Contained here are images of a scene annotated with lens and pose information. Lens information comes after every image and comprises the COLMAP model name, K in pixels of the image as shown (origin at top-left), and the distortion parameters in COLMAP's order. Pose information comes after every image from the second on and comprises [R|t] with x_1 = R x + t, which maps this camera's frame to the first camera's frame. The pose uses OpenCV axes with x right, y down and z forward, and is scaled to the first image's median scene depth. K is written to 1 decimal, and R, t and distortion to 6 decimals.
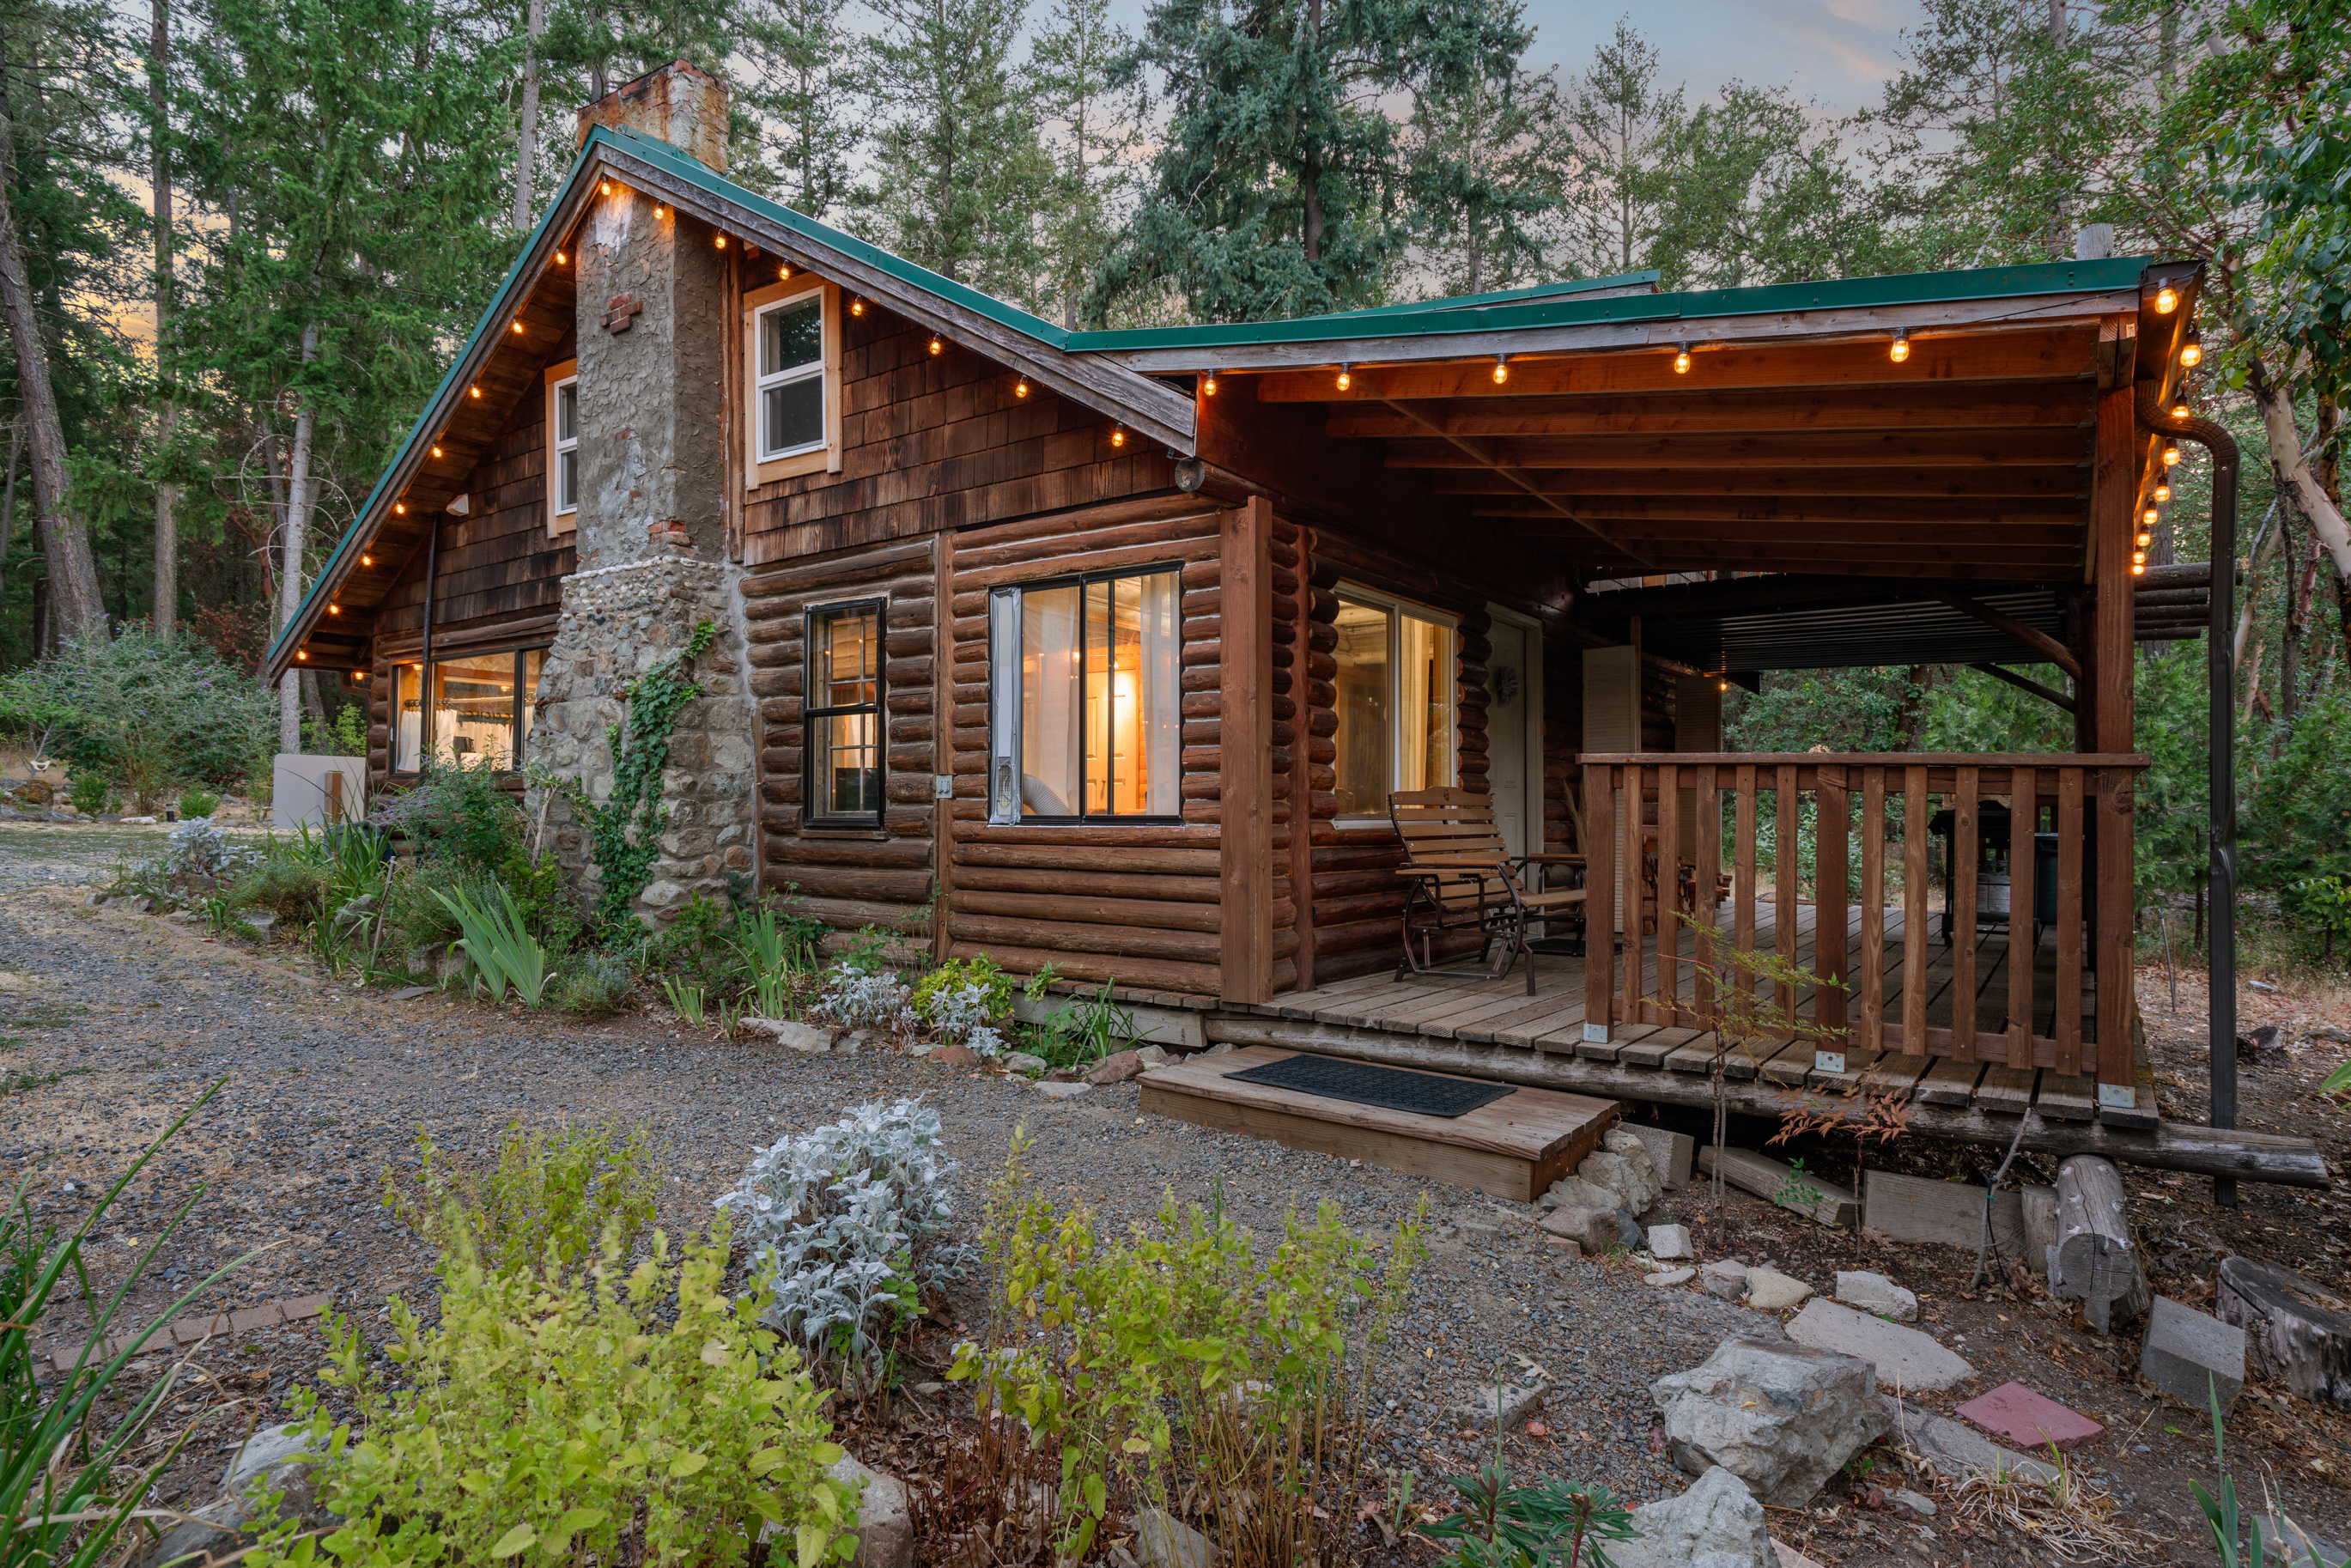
lens RADIAL K [[1269.2, 0, 1174.3], [0, 1269.2, 796.9], [0, 0, 1]] dist [0.005534, 0.000486]
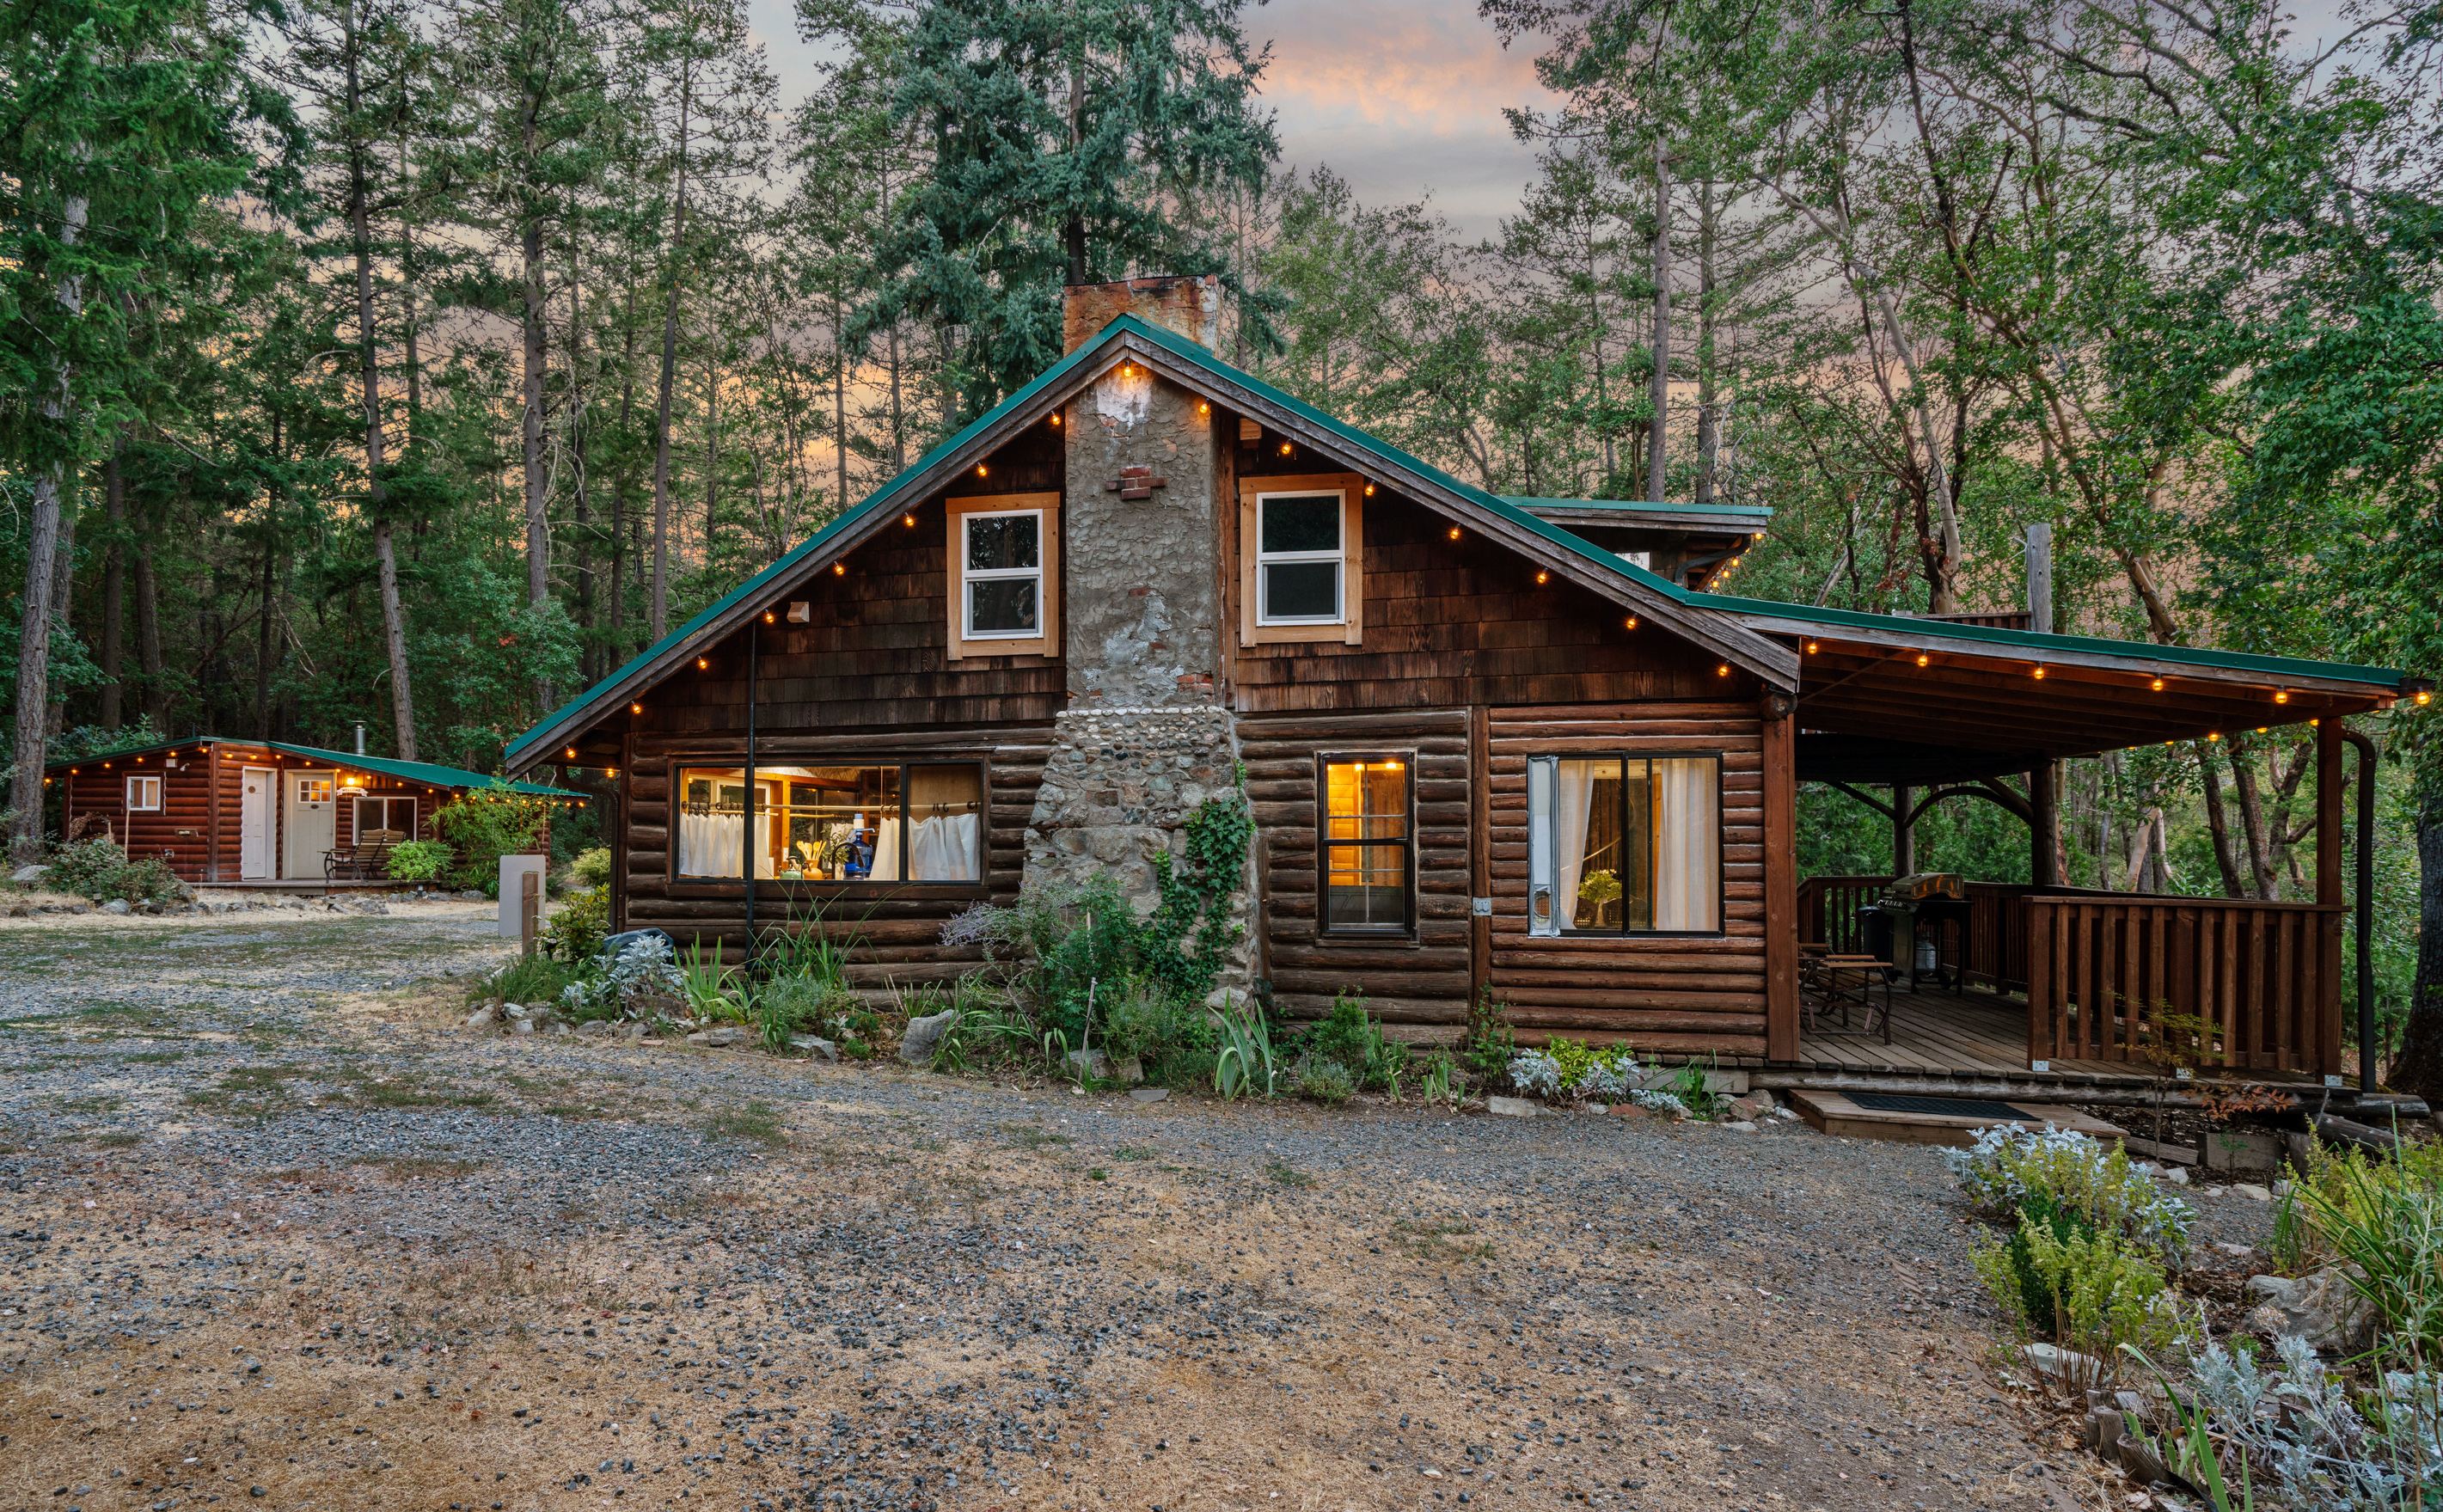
lens RADIAL K [[1359.6, 0, 1202.6], [0, 1359.6, 851.6], [0, 0, 1]] dist [0.002467, 0.000838]
pose [[0.925767, -0.000263, 0.378095, -0.891196], [-0.003550, 0.999950, 0.009389, -0.069924], [-0.378078, -0.010034, 0.925719, -0.147969]]
